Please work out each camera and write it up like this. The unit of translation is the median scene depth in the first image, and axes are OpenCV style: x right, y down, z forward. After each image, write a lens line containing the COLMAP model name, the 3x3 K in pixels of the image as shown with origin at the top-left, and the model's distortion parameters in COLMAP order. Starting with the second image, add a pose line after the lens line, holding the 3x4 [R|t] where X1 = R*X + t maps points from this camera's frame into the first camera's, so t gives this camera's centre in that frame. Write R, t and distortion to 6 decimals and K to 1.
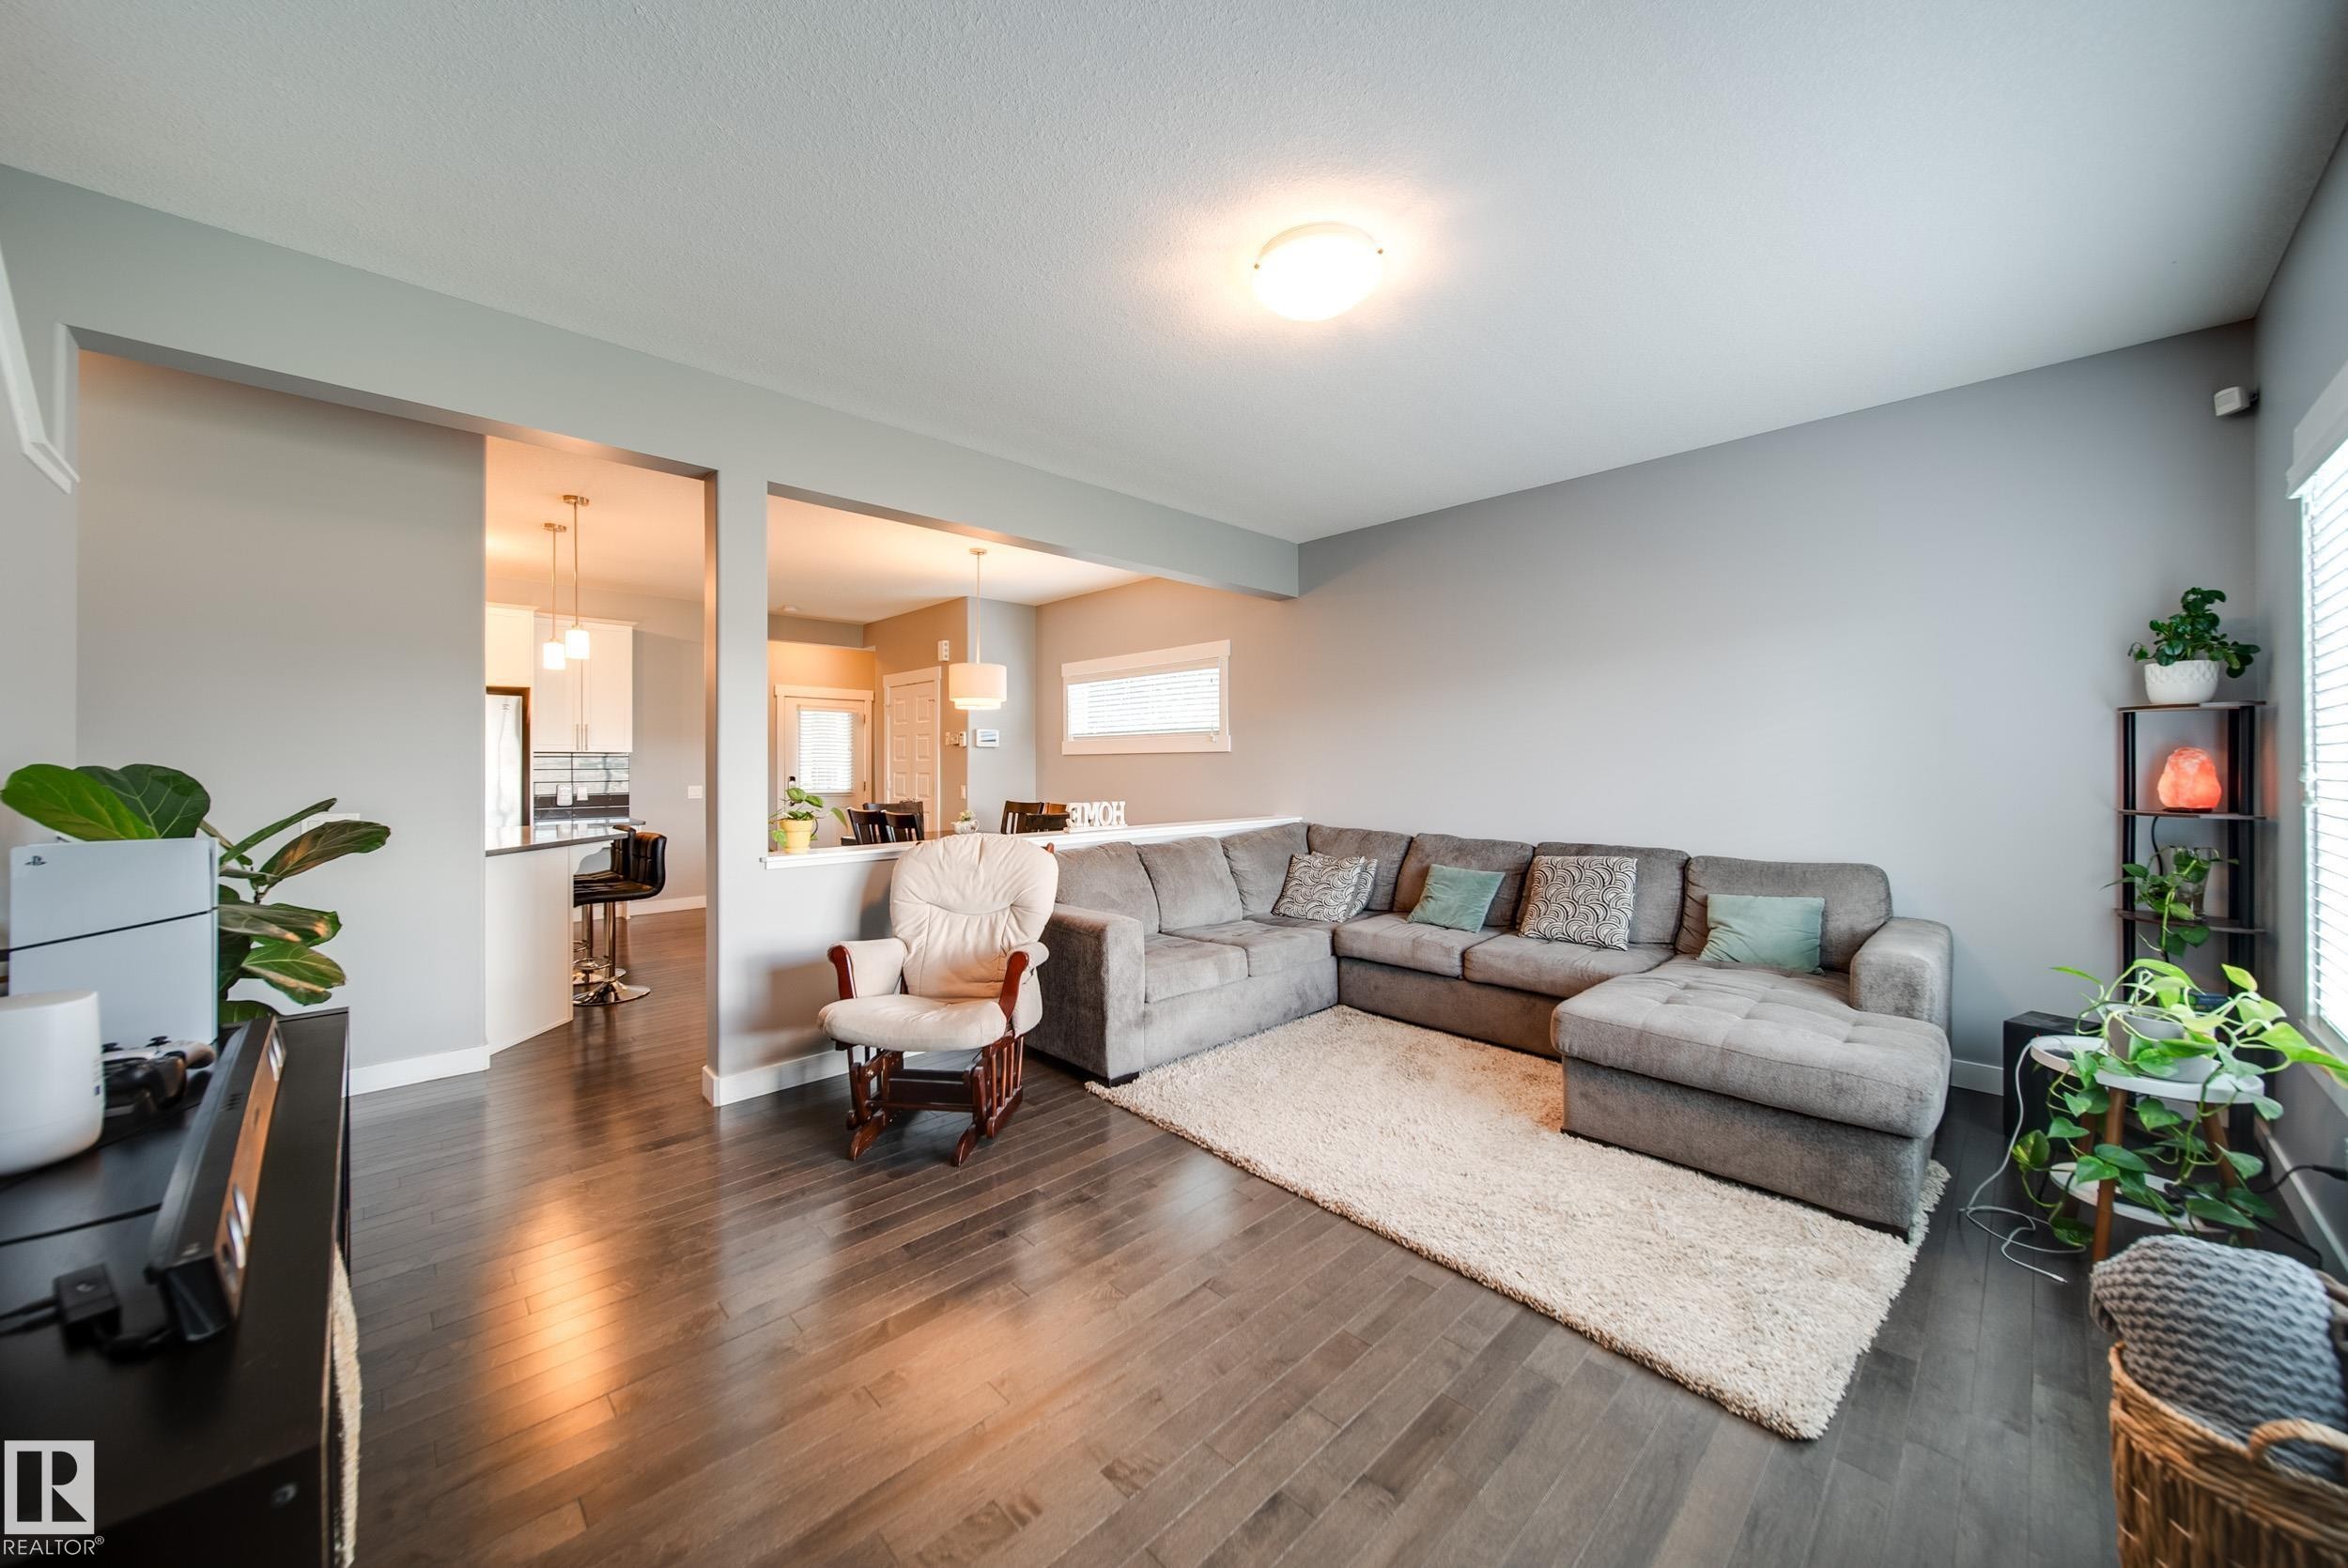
lens RADIAL K [[835.8, 0, 1158.0], [0, 835.8, 766.5], [0, 0, 1]] dist [0.002088, 0.000121]
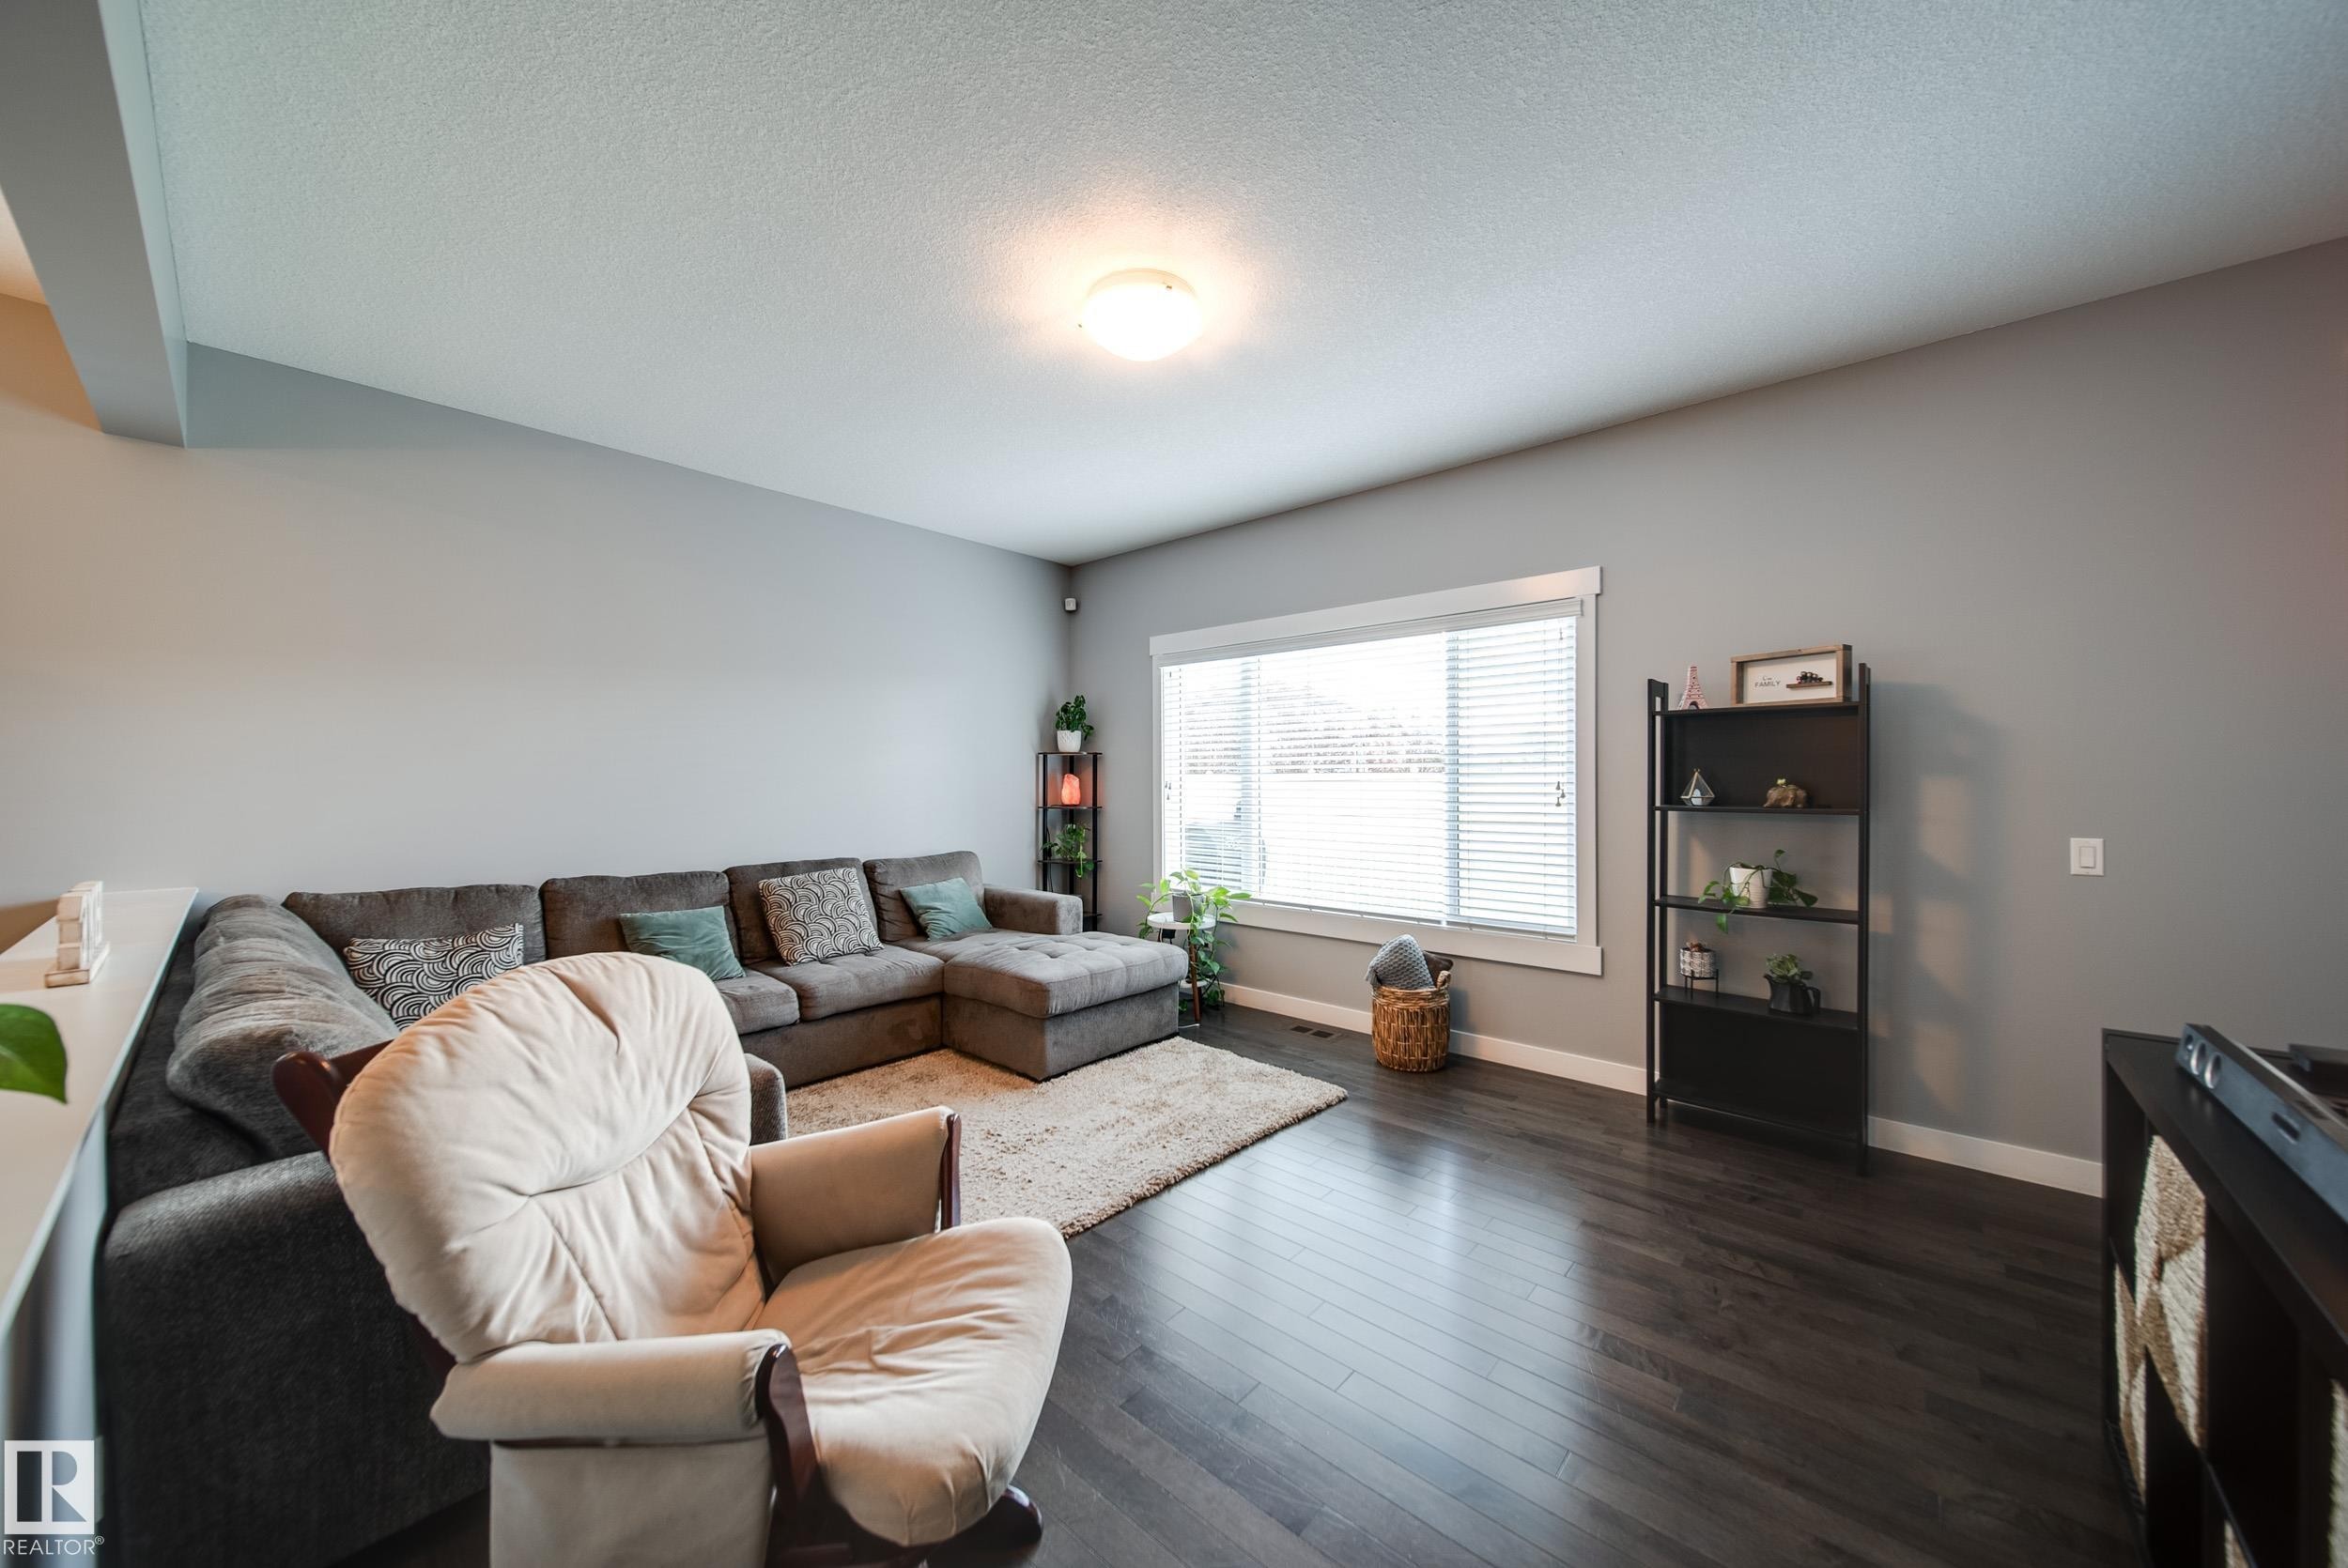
lens RADIAL K [[835.8, 0, 1177.8], [0, 835.8, 774.6], [0, 0, 1]] dist [0.002088, 0.000121]
pose [[-0.082776, 0.005619, 0.996552, -0.750406], [0.000703, 0.999984, -0.005580, -0.009498], [-0.996568, 0.000238, -0.082779, 0.884529]]
